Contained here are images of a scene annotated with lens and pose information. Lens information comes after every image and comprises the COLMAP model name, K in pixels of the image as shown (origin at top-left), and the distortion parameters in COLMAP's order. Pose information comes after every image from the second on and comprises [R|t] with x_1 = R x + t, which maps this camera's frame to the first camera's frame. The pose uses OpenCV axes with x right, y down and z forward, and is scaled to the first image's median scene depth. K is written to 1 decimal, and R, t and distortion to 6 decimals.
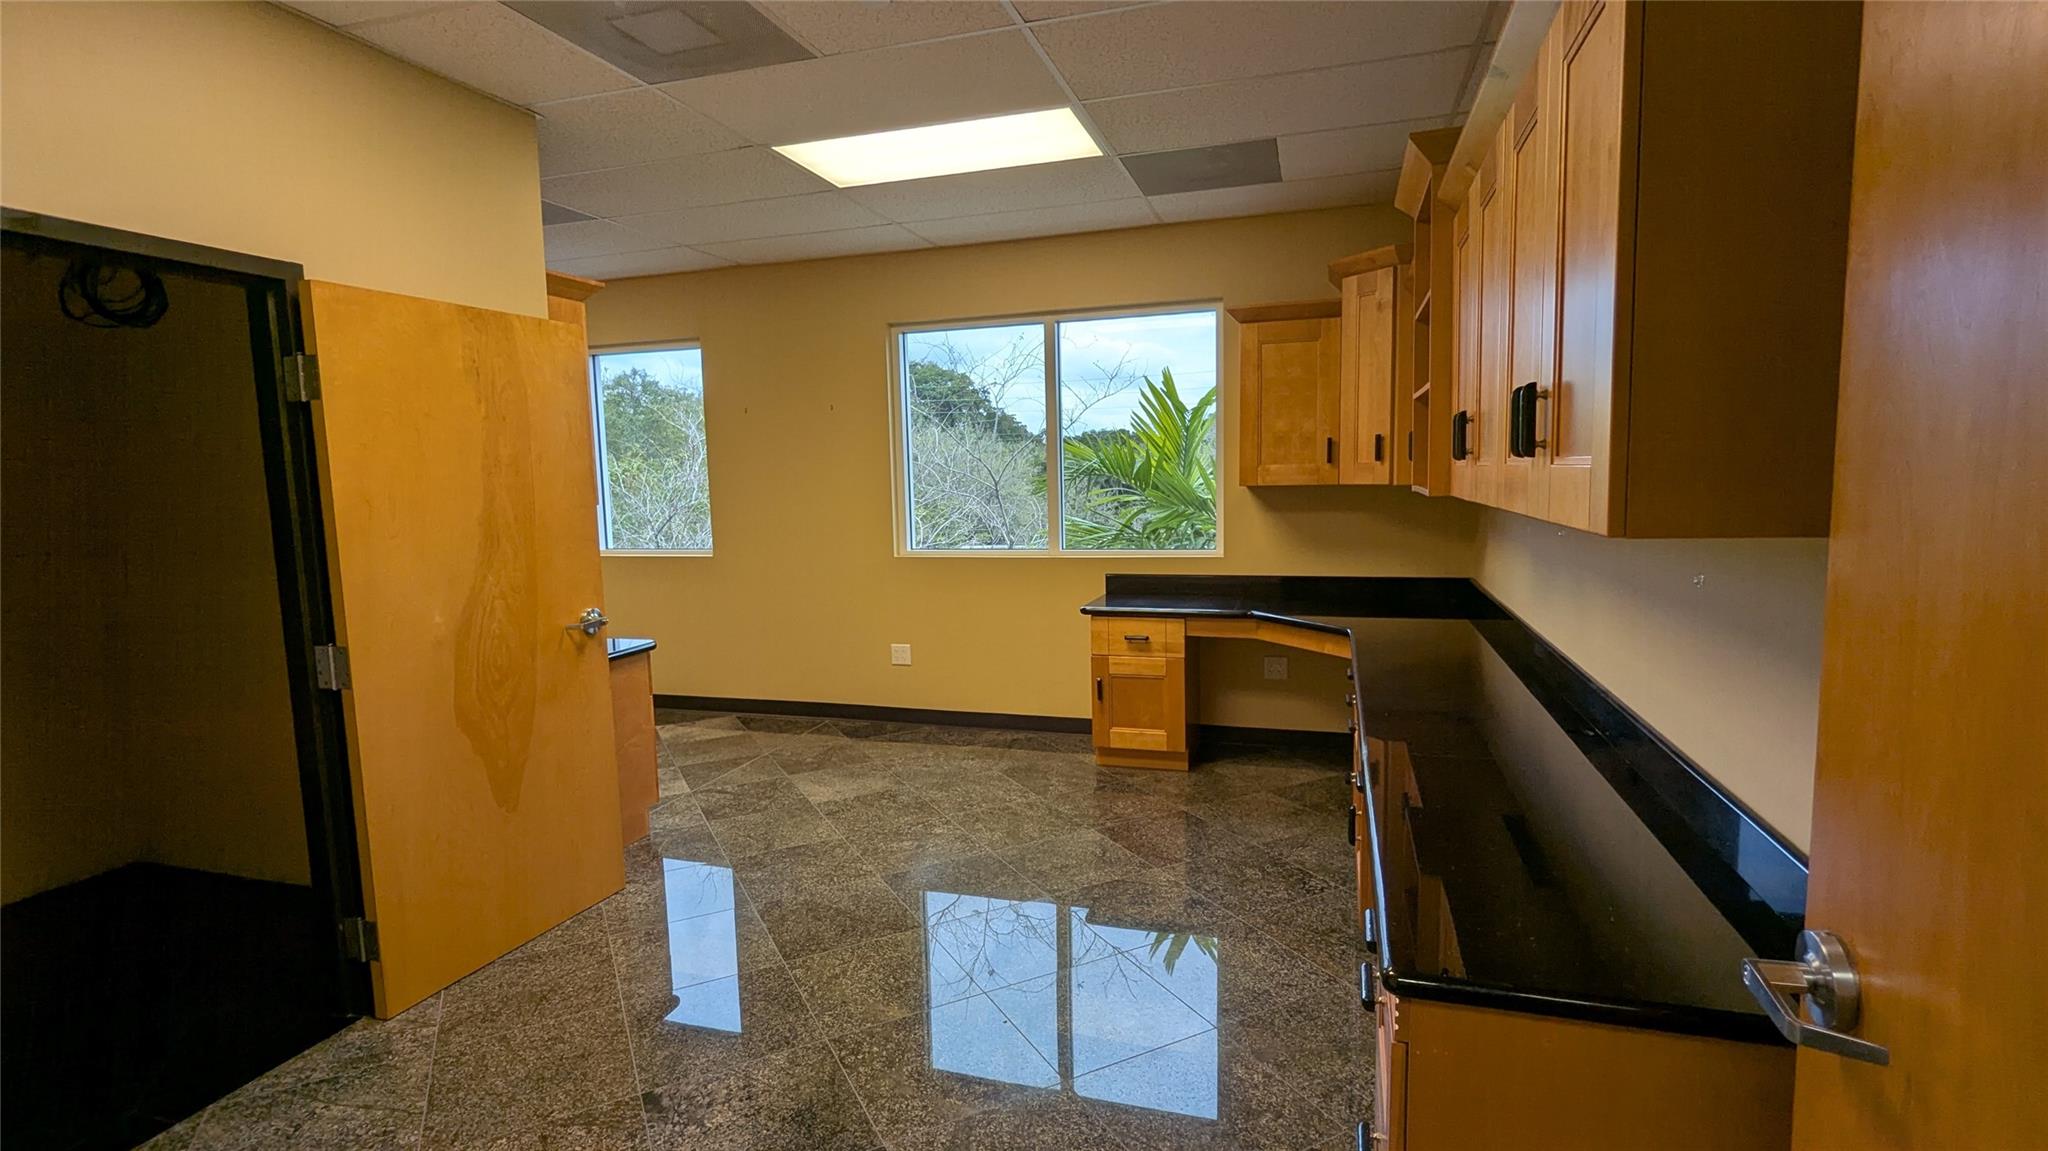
lens RADIAL K [[949.3, 0, 1024.0], [0, 949.3, 575.5], [0, 0, 1]] dist [0.000918, -0.000121]
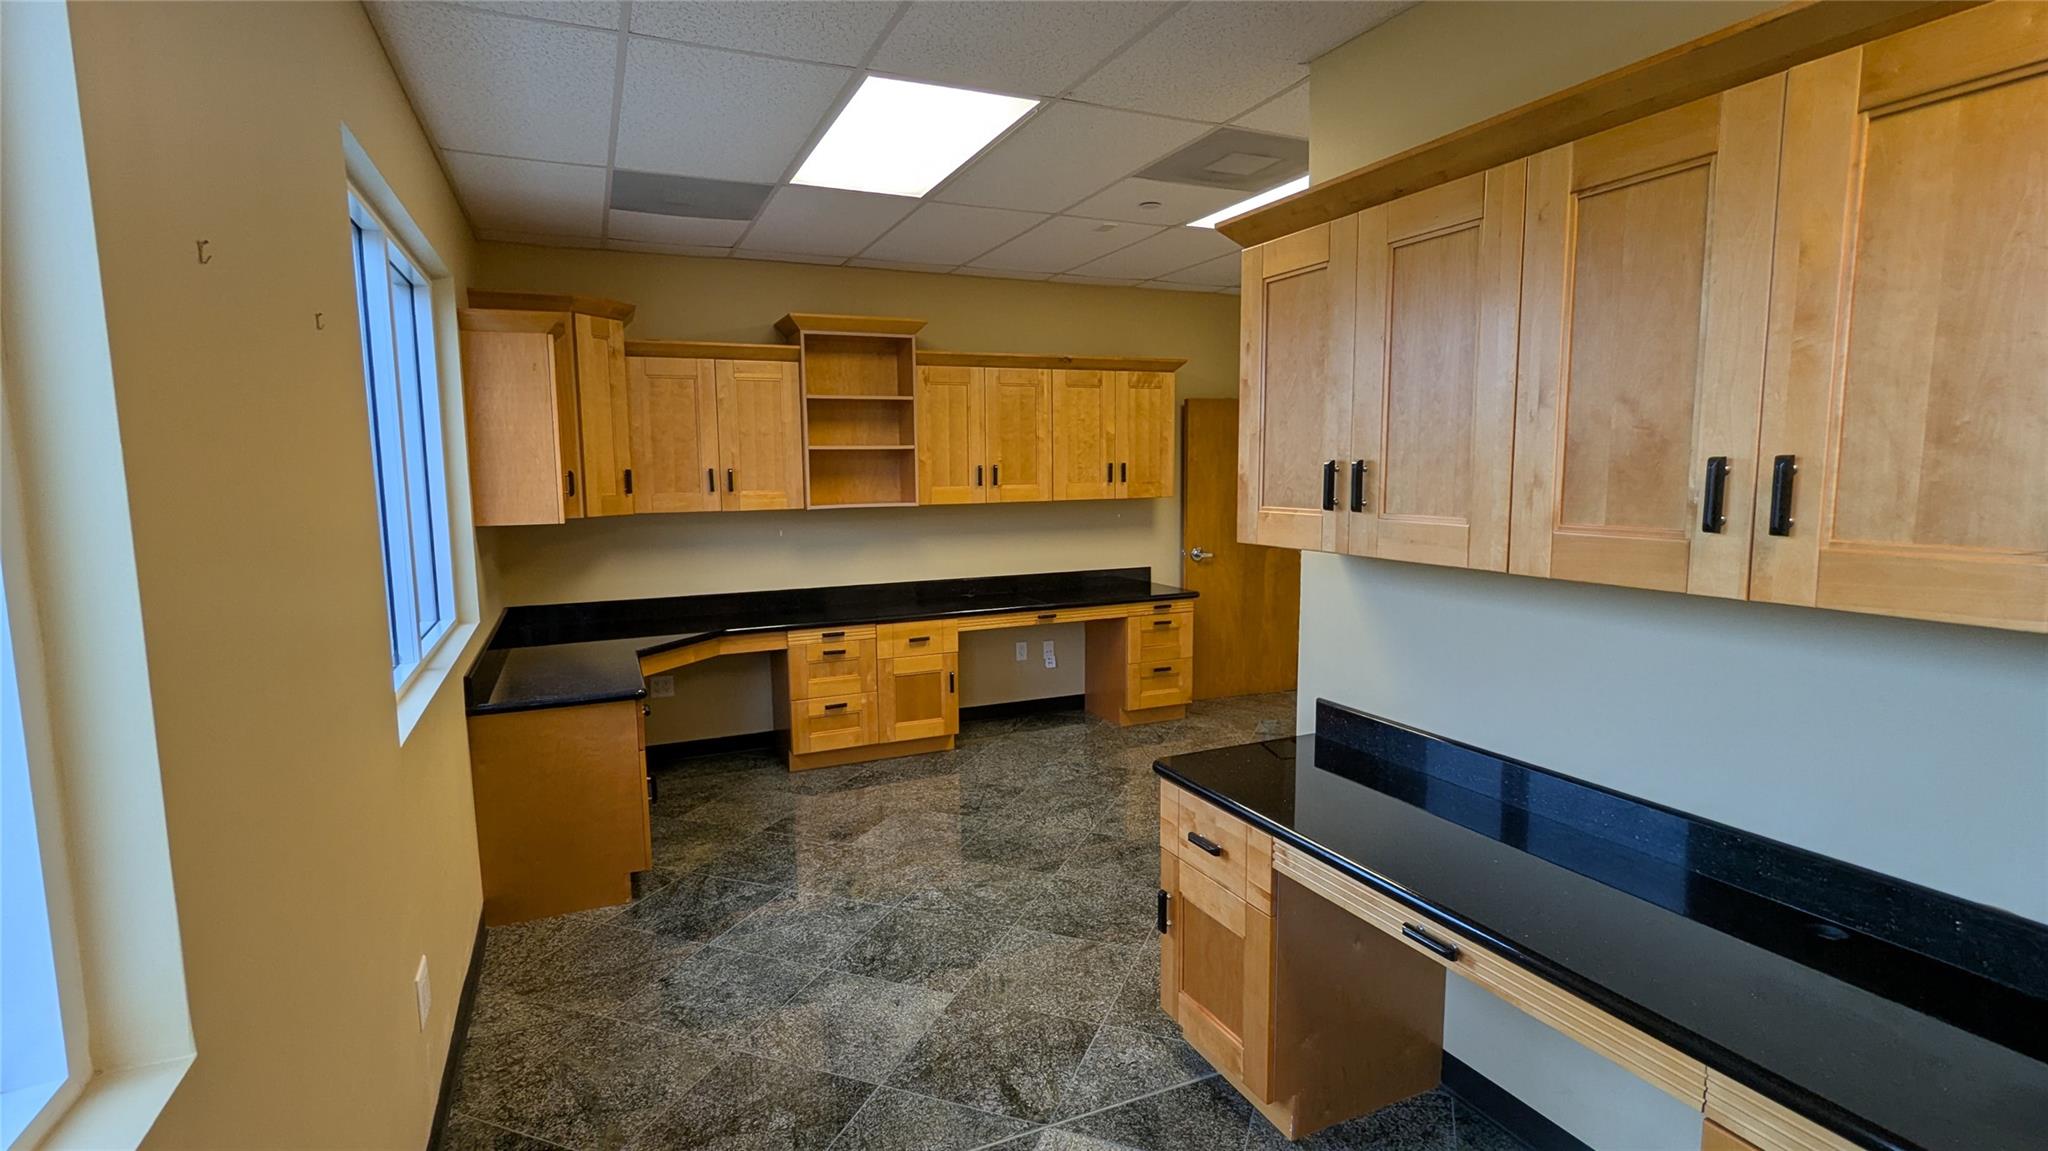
lens RADIAL K [[981.0, 0, 1024.0], [0, 981.0, 575.5], [0, 0, 1]] dist [-0.000223, -0.000477]
pose [[-0.665717, -0.051686, 0.744412, -0.744037], [0.106807, 0.980726, 0.163609, -0.154567], [-0.738521, 0.188426, -0.647366, 1.339780]]
